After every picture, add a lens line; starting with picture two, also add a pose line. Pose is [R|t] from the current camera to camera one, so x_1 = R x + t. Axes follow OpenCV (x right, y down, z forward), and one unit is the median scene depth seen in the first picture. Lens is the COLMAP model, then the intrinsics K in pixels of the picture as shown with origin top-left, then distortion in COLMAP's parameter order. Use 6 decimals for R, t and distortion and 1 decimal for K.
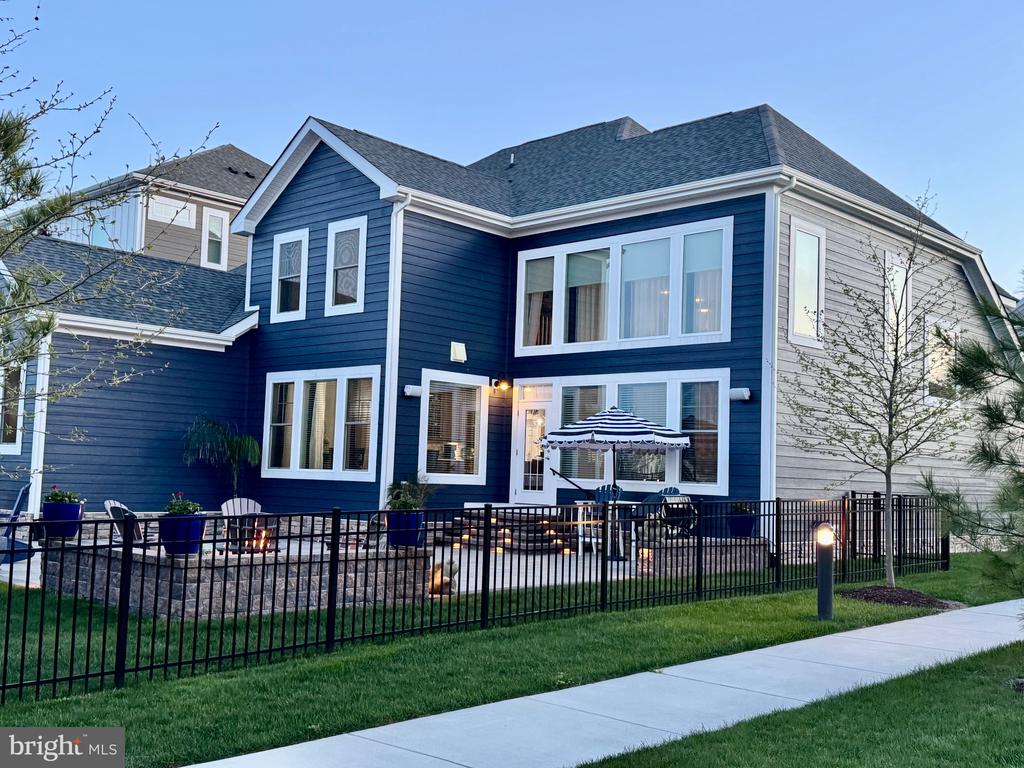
lens RADIAL K [[1074.2, 0, 512.0], [0, 1074.2, 384.0], [0, 0, 1]] dist [0.095311, -0.018049]
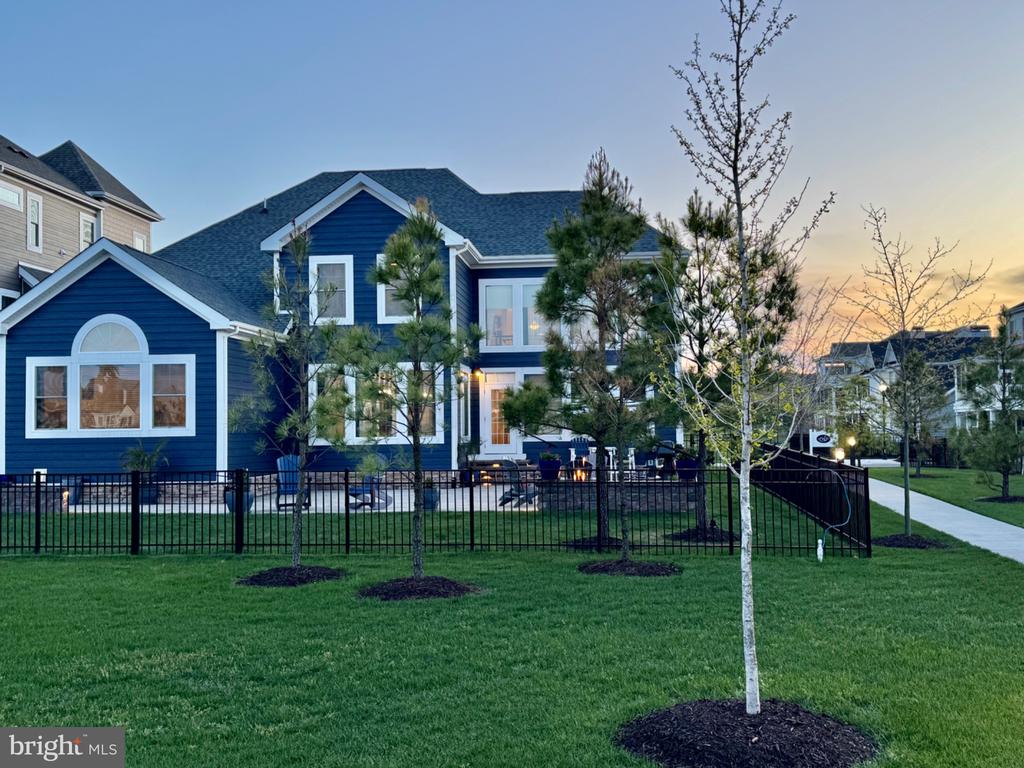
lens RADIAL K [[1074.2, 0, 512.0], [0, 1074.2, 384.0], [0, 0, 1]] dist [0.095311, -0.018049]
pose [[0.790629, -0.016559, 0.612072, -0.893302], [-0.011467, 0.999058, 0.041840, -0.046864], [-0.612188, -0.040099, 0.789695, -0.175159]]
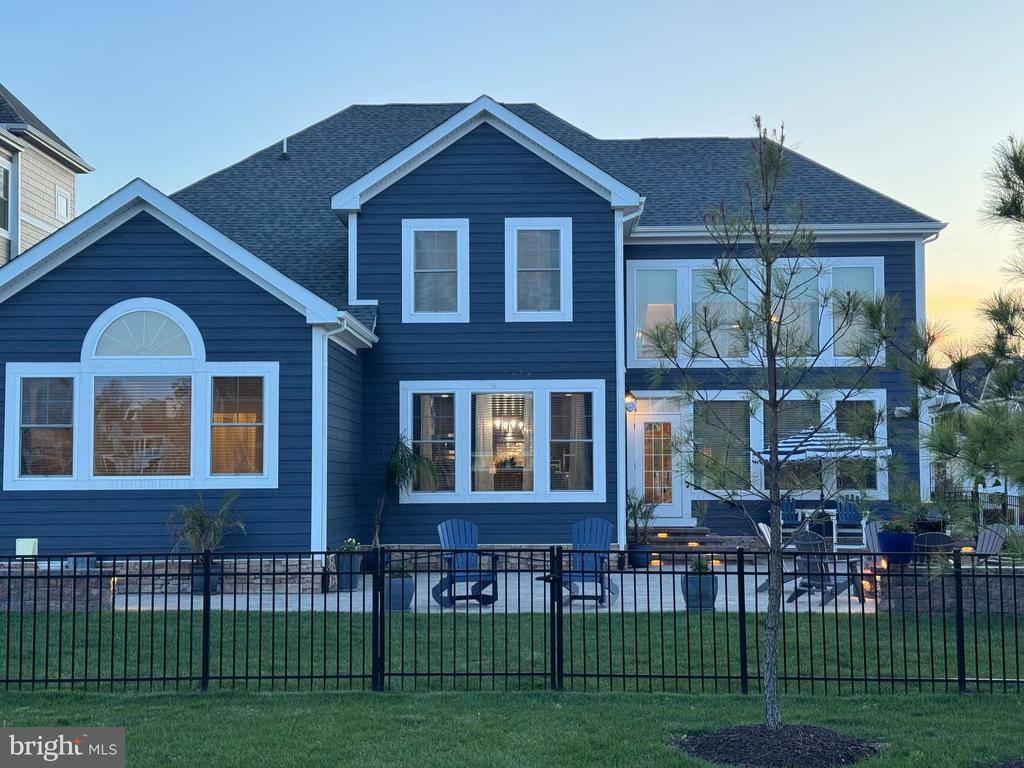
lens RADIAL K [[1422.0, 0, 512.0], [0, 1422.0, 384.0], [0, 0, 1]] dist [0.112995, 0.084705]
pose [[0.743079, 0.008732, 0.669146, -0.995631], [-0.025357, 0.999564, 0.015115, -0.029492], [-0.668723, -0.028199, 0.742977, 0.113734]]
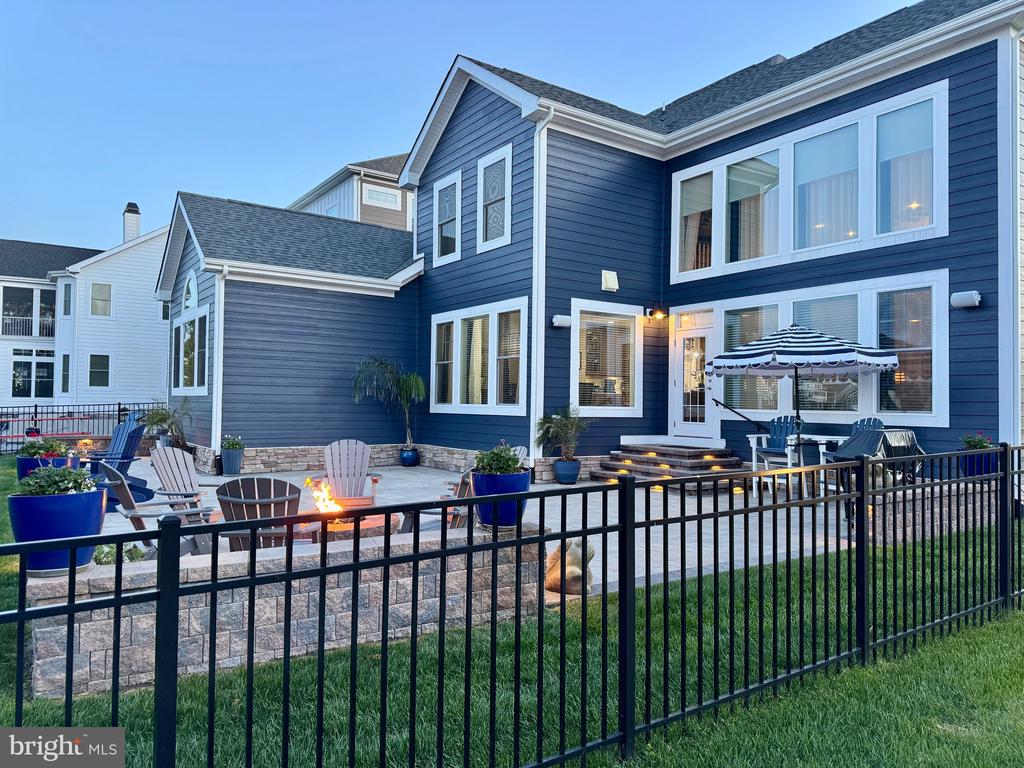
lens RADIAL K [[720.6, 0, 512.0], [0, 720.6, 384.0], [0, 0, 1]] dist [0.123744, -0.141928]
pose [[0.977177, -0.025850, -0.210848, -0.001250], [0.036931, 0.998126, 0.048784, 0.028279], [0.209192, -0.055458, 0.976301, 0.346291]]
